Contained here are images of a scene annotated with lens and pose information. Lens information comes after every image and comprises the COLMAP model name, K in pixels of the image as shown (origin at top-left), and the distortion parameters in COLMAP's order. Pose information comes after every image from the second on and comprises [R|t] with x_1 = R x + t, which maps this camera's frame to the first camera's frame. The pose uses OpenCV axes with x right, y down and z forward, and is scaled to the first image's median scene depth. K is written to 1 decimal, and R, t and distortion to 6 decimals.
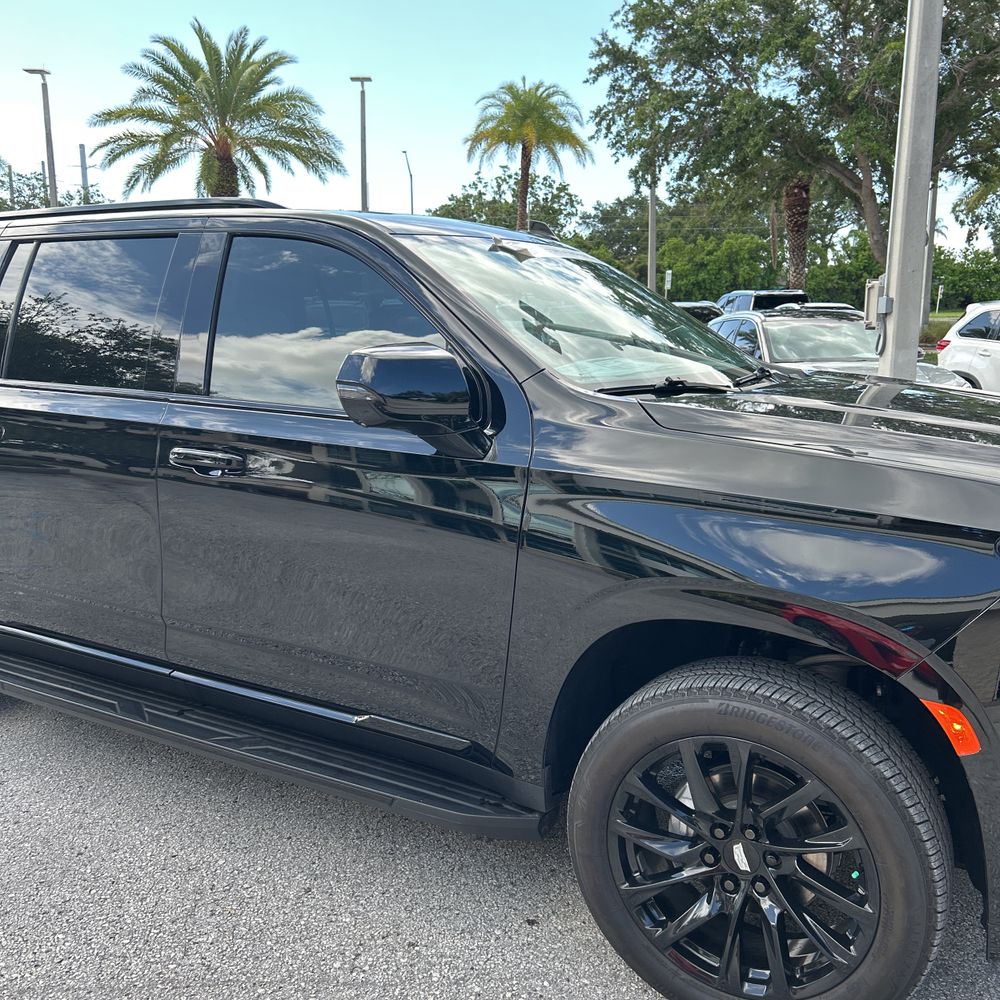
lens RADIAL K [[999.1, 0, 481.6], [0, 999.1, 499.9], [0, 0, 1]] dist [0.023838, -0.025628]
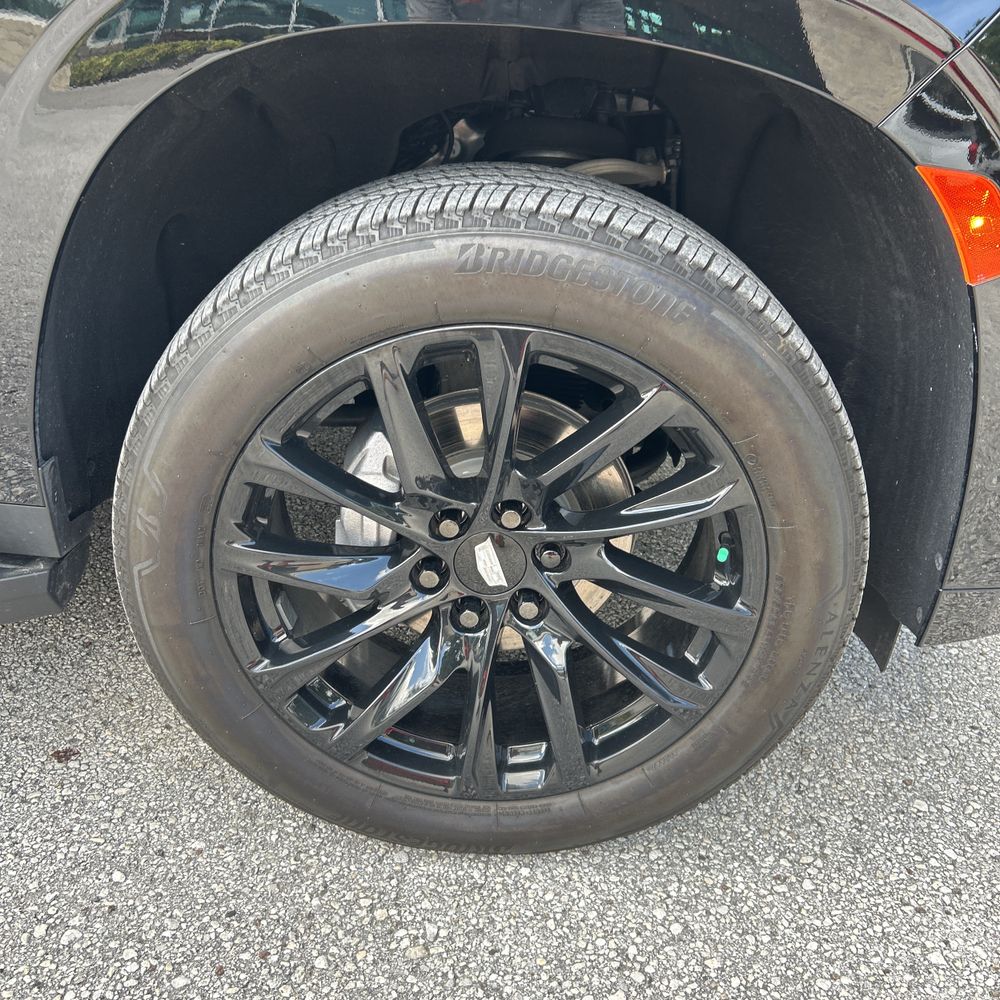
lens RADIAL K [[1001.7, 0, 498.9], [0, 1001.7, 495.4], [0, 0, 1]] dist [0.050127, -0.040025]
pose [[0.868183, -0.179960, 0.462464, 0.032487], [0.032317, 0.950453, 0.309184, 0.164108], [-0.495191, -0.253483, 0.830983, 0.579240]]
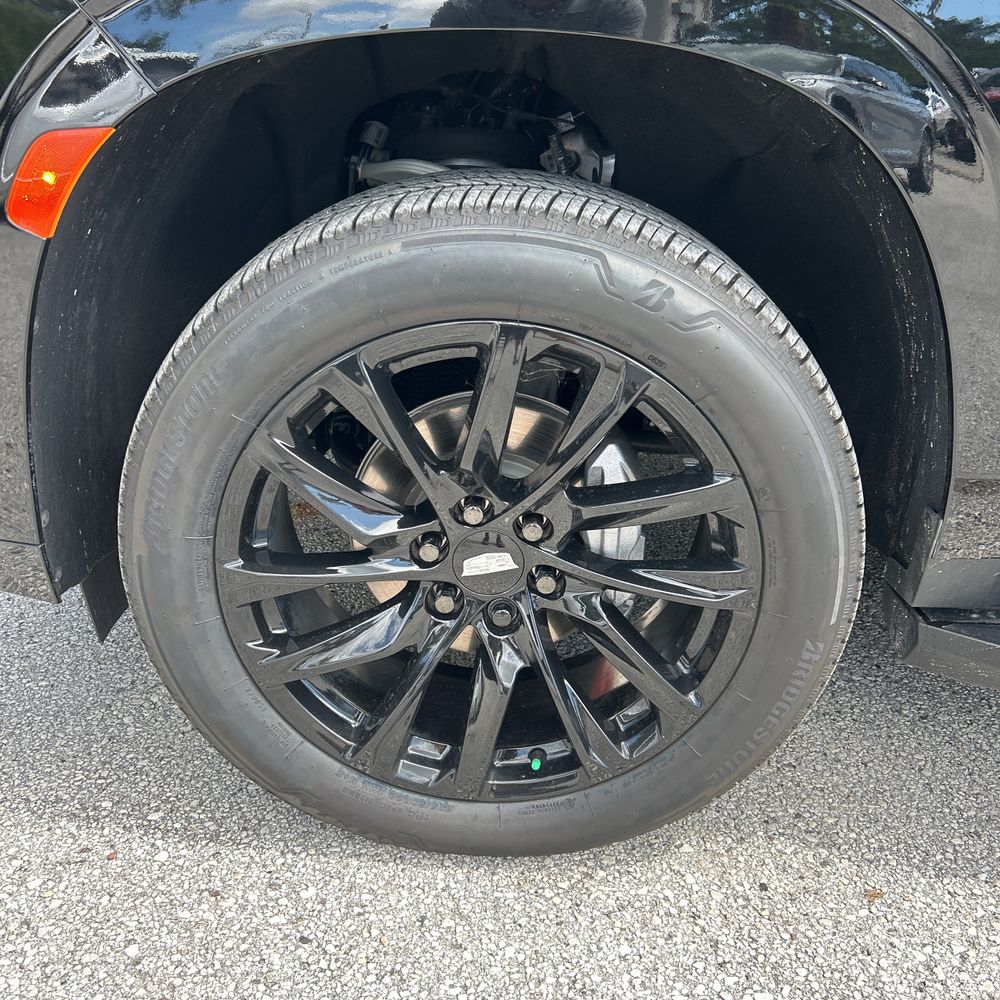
lens RADIAL K [[1001.7, 0, 498.9], [0, 1001.7, 495.4], [0, 0, 1]] dist [0.050127, -0.040025]
pose [[0.740539, 0.182826, 0.646666, -0.077164], [-0.429559, 0.868805, 0.246287, 0.196076], [-0.516799, -0.460166, 0.721919, 0.638900]]
